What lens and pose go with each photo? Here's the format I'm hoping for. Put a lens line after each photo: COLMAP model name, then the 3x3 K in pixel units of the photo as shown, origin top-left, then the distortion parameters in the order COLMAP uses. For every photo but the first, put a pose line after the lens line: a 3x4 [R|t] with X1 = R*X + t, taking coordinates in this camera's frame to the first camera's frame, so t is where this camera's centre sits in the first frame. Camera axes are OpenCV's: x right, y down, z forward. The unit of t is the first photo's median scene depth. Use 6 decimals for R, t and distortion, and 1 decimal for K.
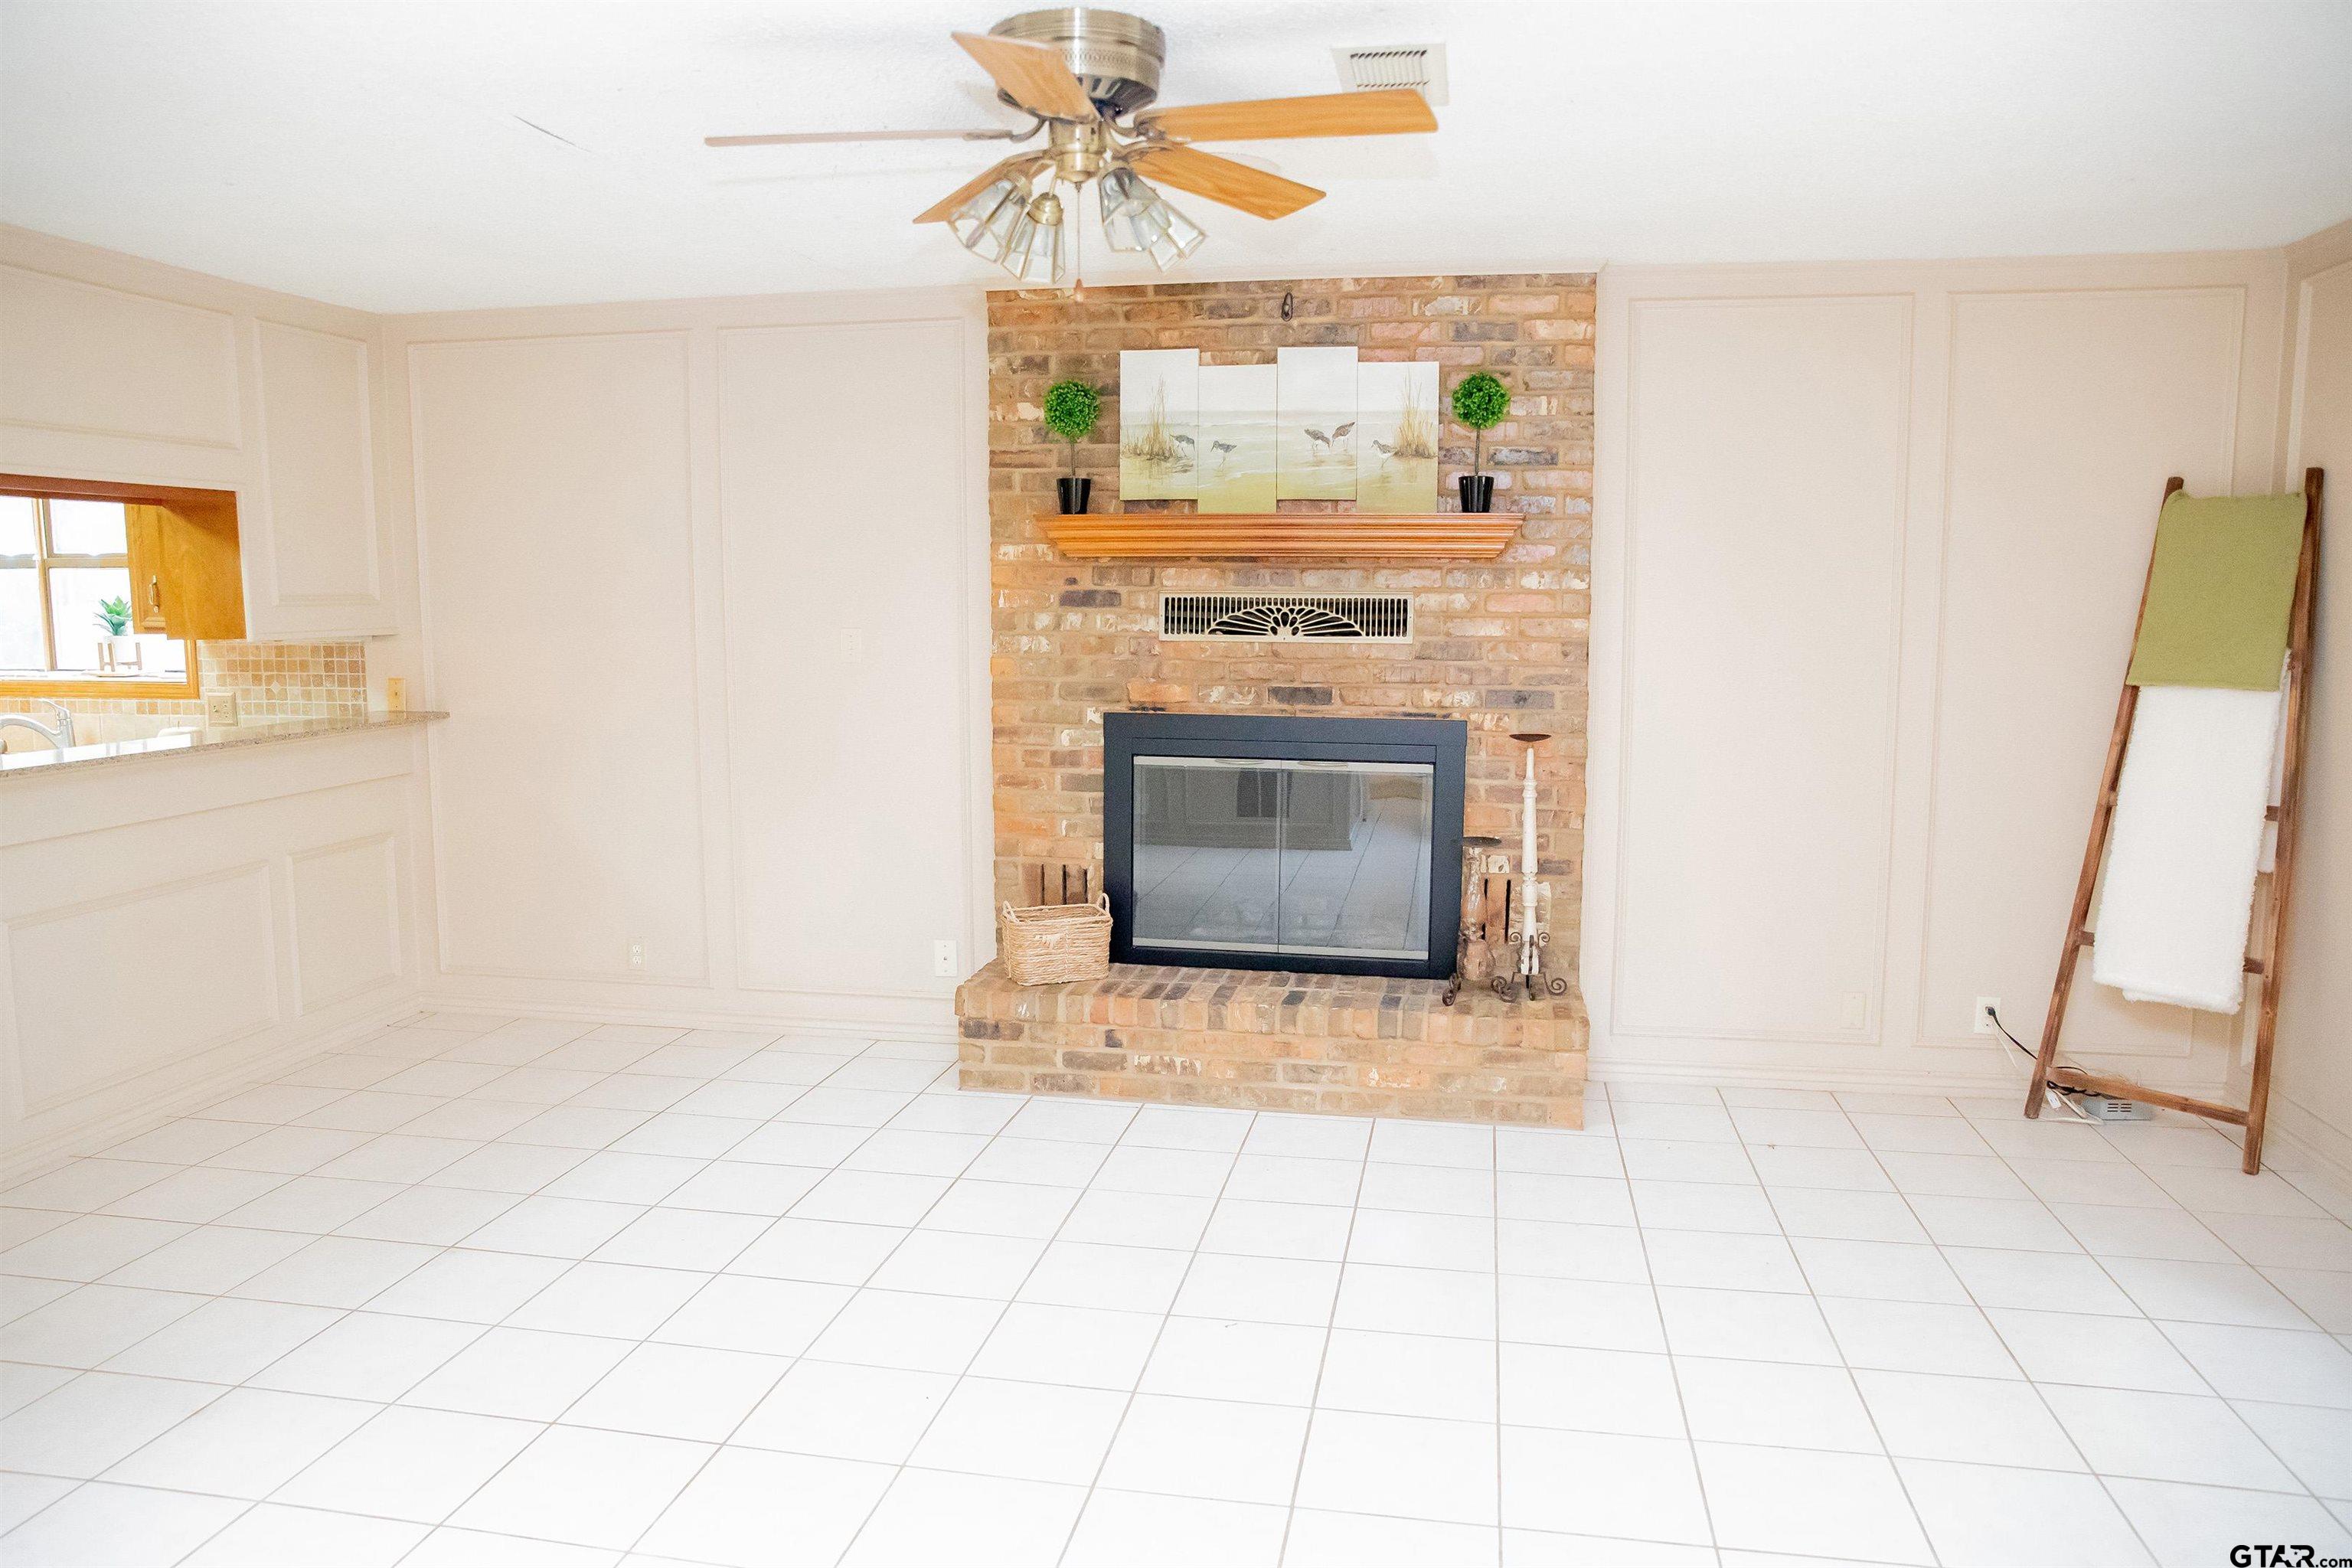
lens RADIAL K [[1610.4, 0, 1162.9], [0, 1610.4, 783.5], [0, 0, 1]] dist [-0.111981, 0.092607]
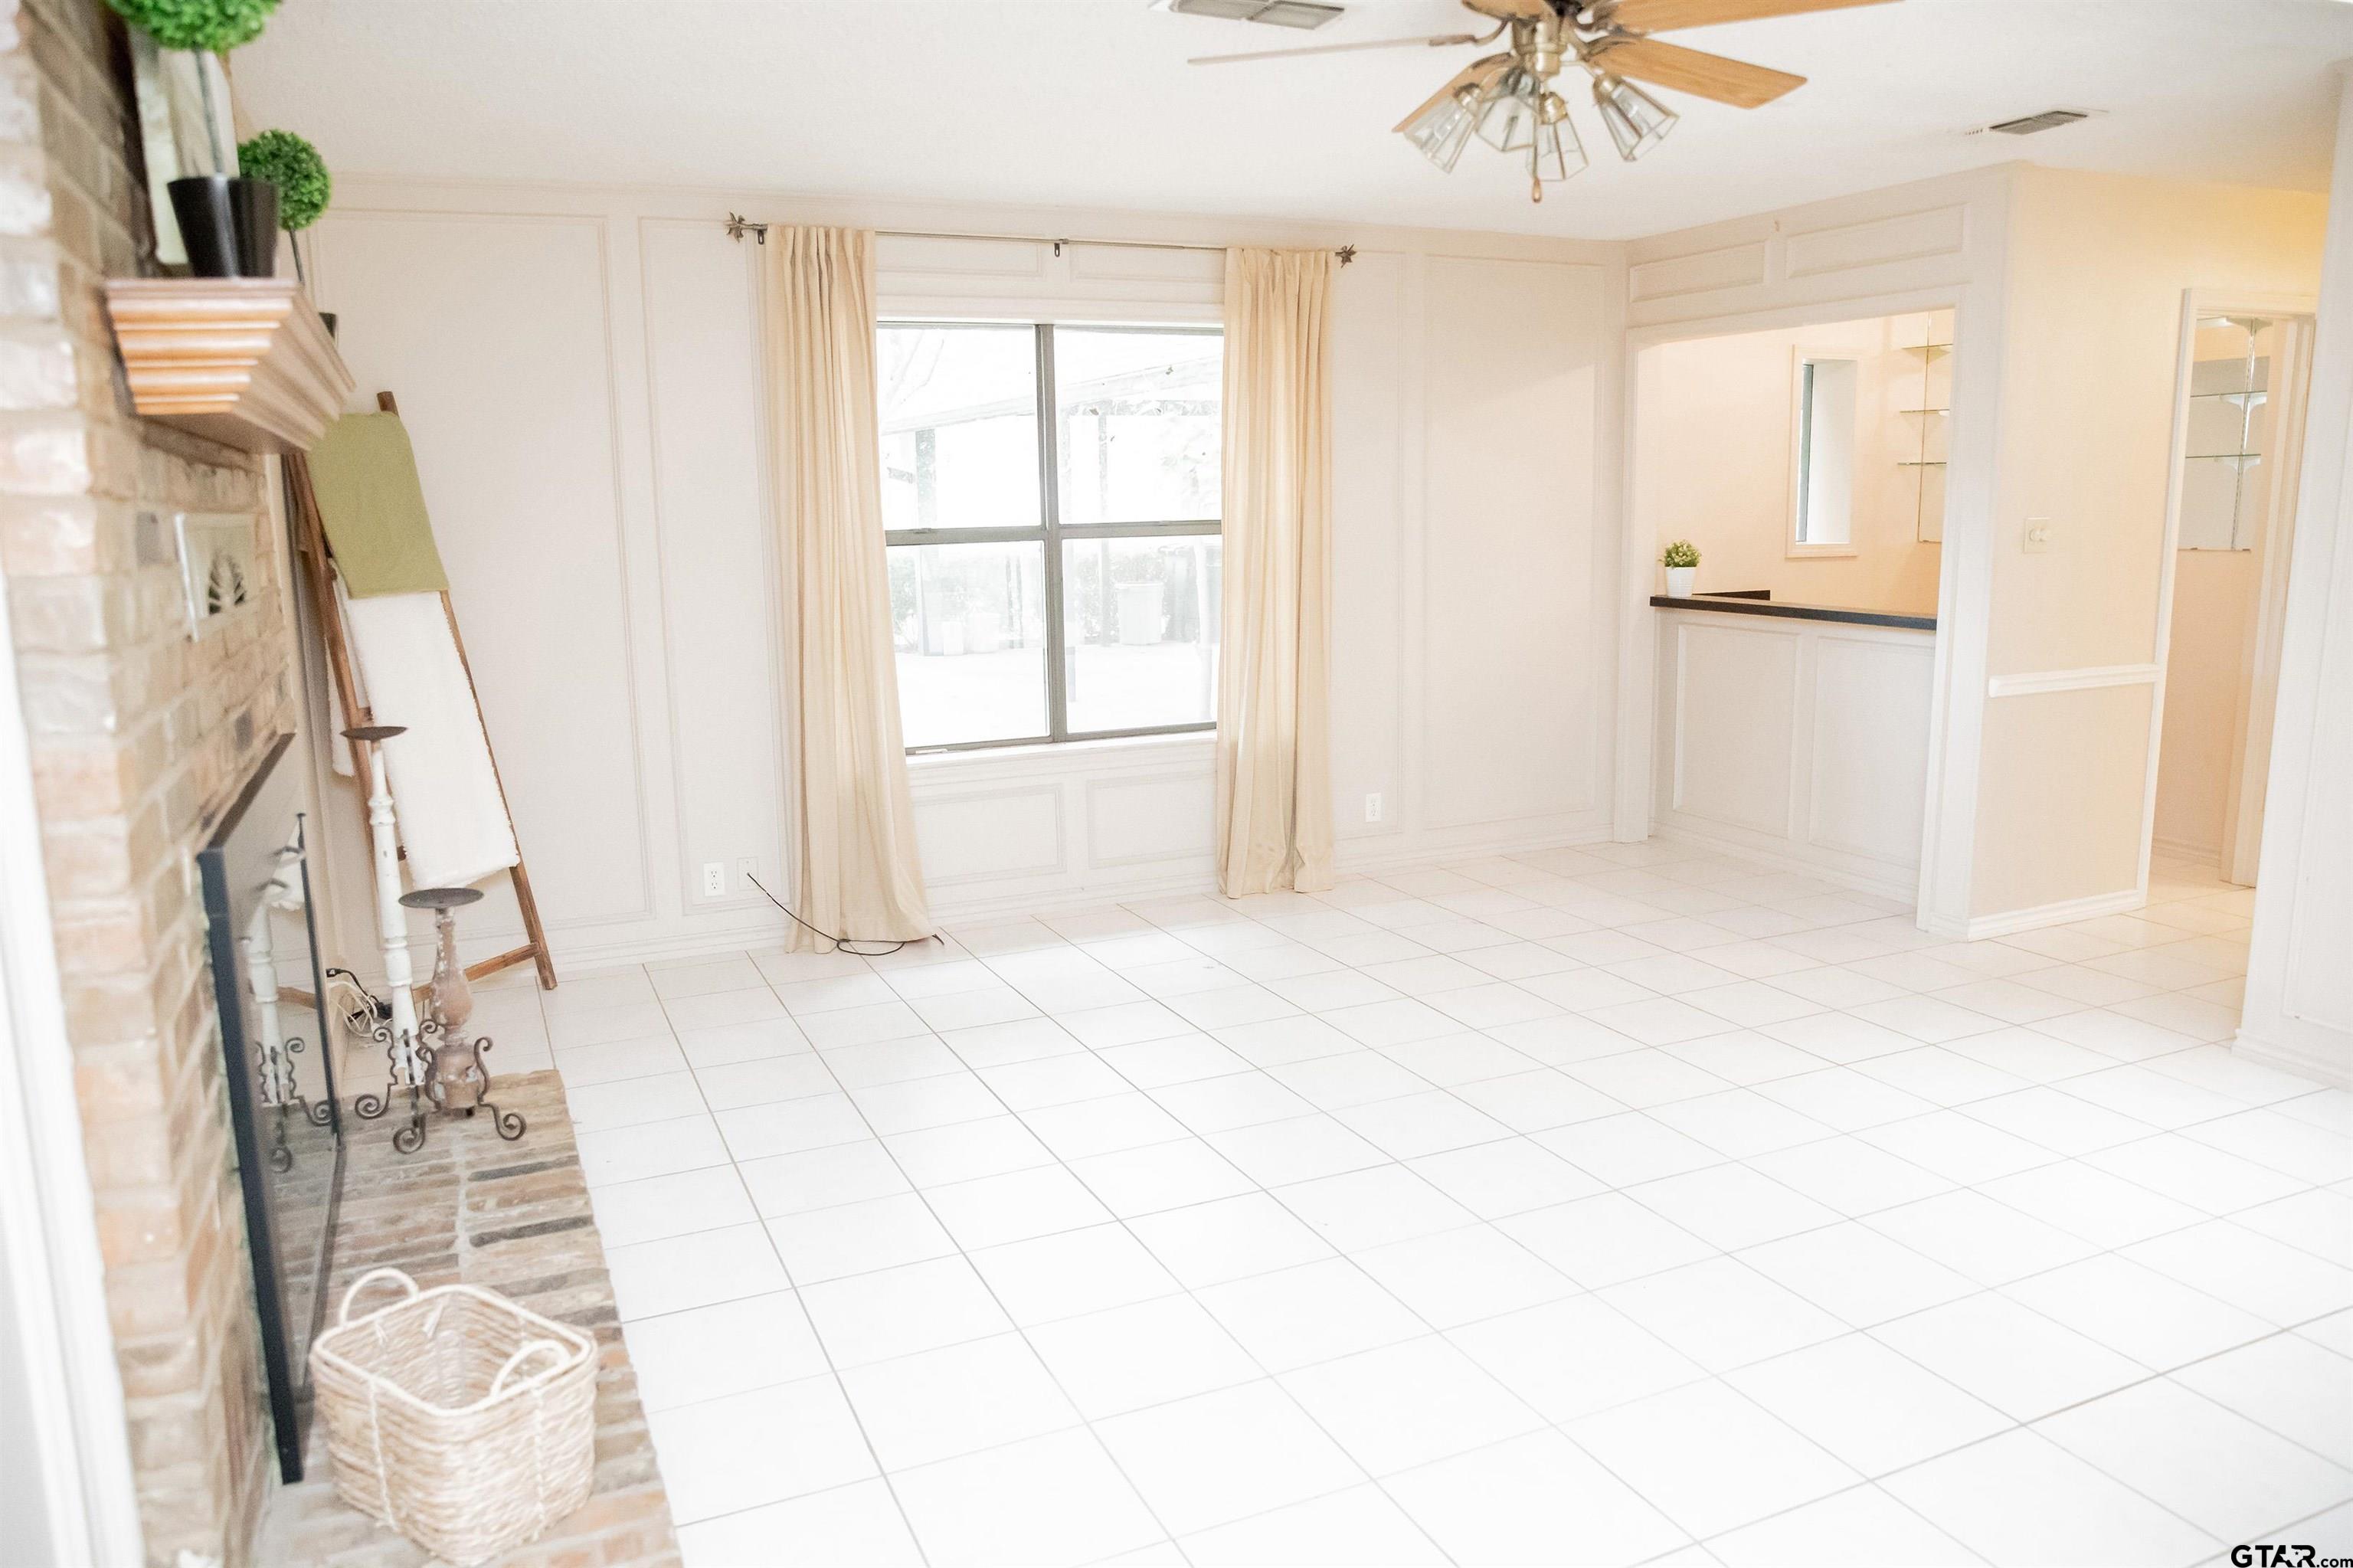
lens RADIAL K [[1637.6, 0, 1168.6], [0, 1637.6, 781.8], [0, 0, 1]] dist [-0.109711, 0.088961]
pose [[-0.568362, -0.134371, 0.811732, -0.467477], [0.114379, 0.964091, 0.239678, -0.122914], [-0.814790, 0.229068, -0.532584, 1.037867]]
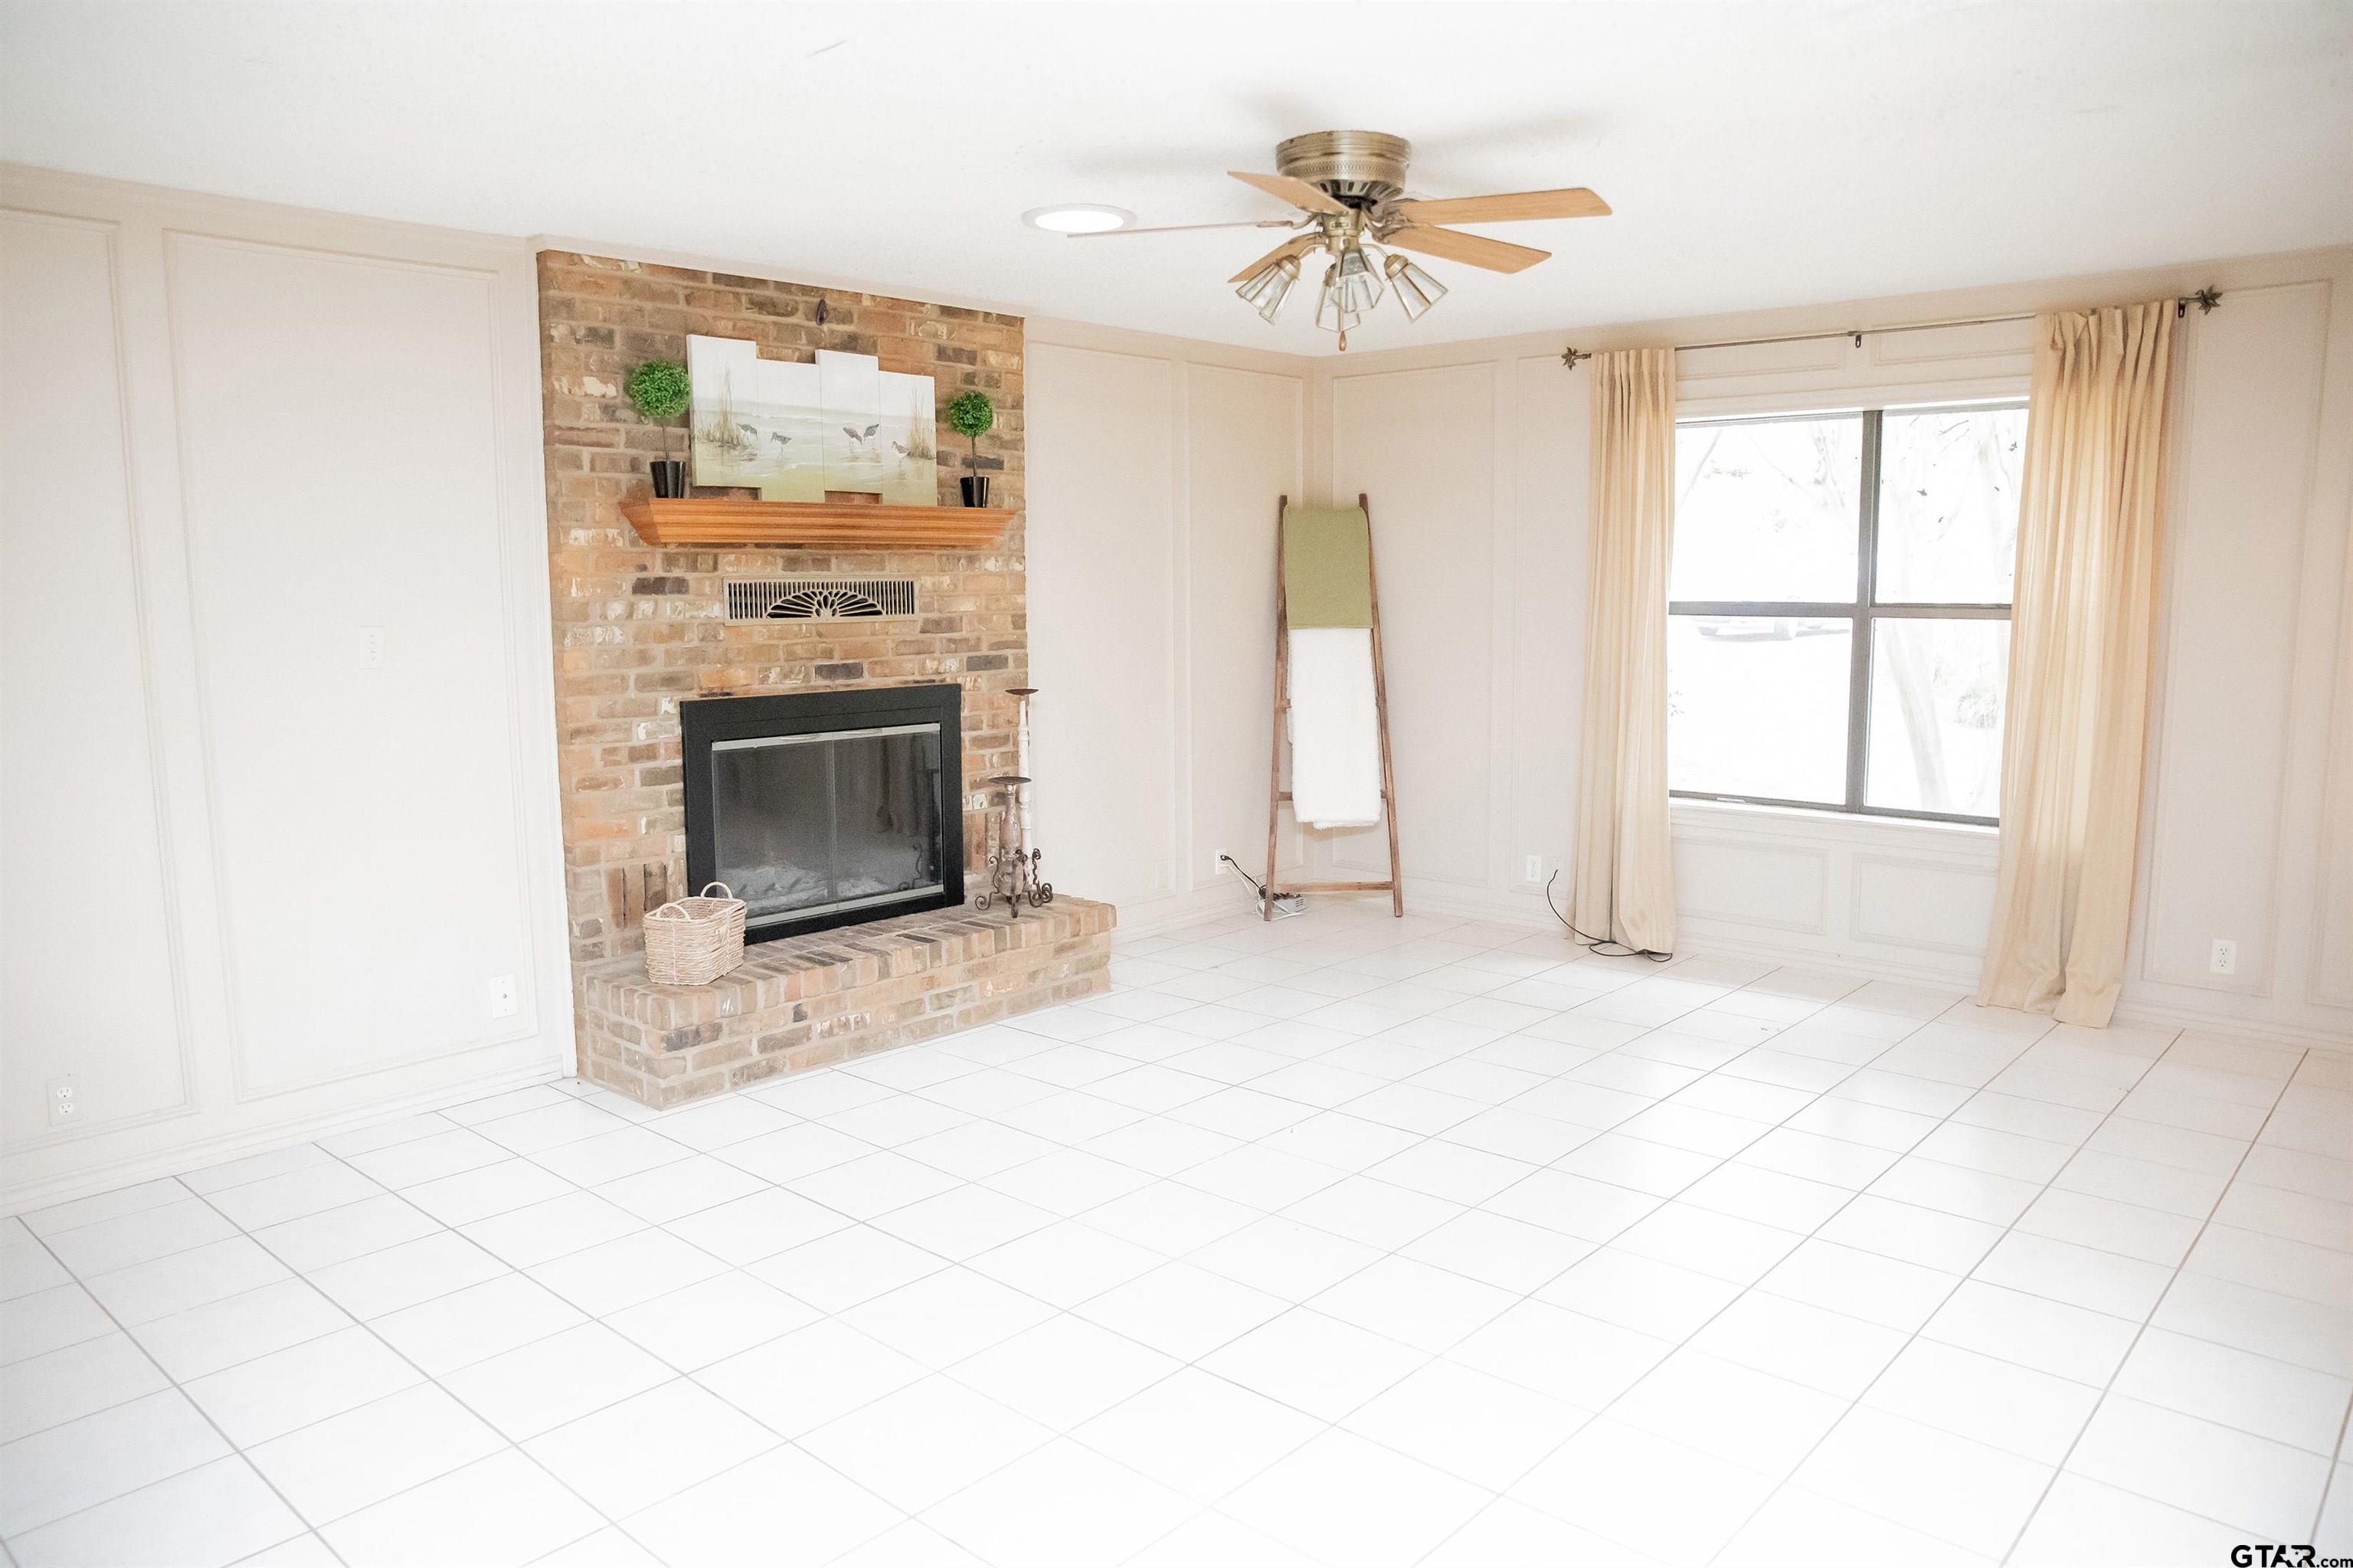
lens RADIAL K [[1611.2, 0, 1163.4], [0, 1611.2, 783.5], [0, 0, 1]] dist [-0.111981, 0.092607]
pose [[0.522638, -0.114468, 0.844835, -0.732245], [0.107387, 0.991892, 0.067960, -0.029928], [-0.845764, 0.055205, 0.530693, 0.244988]]
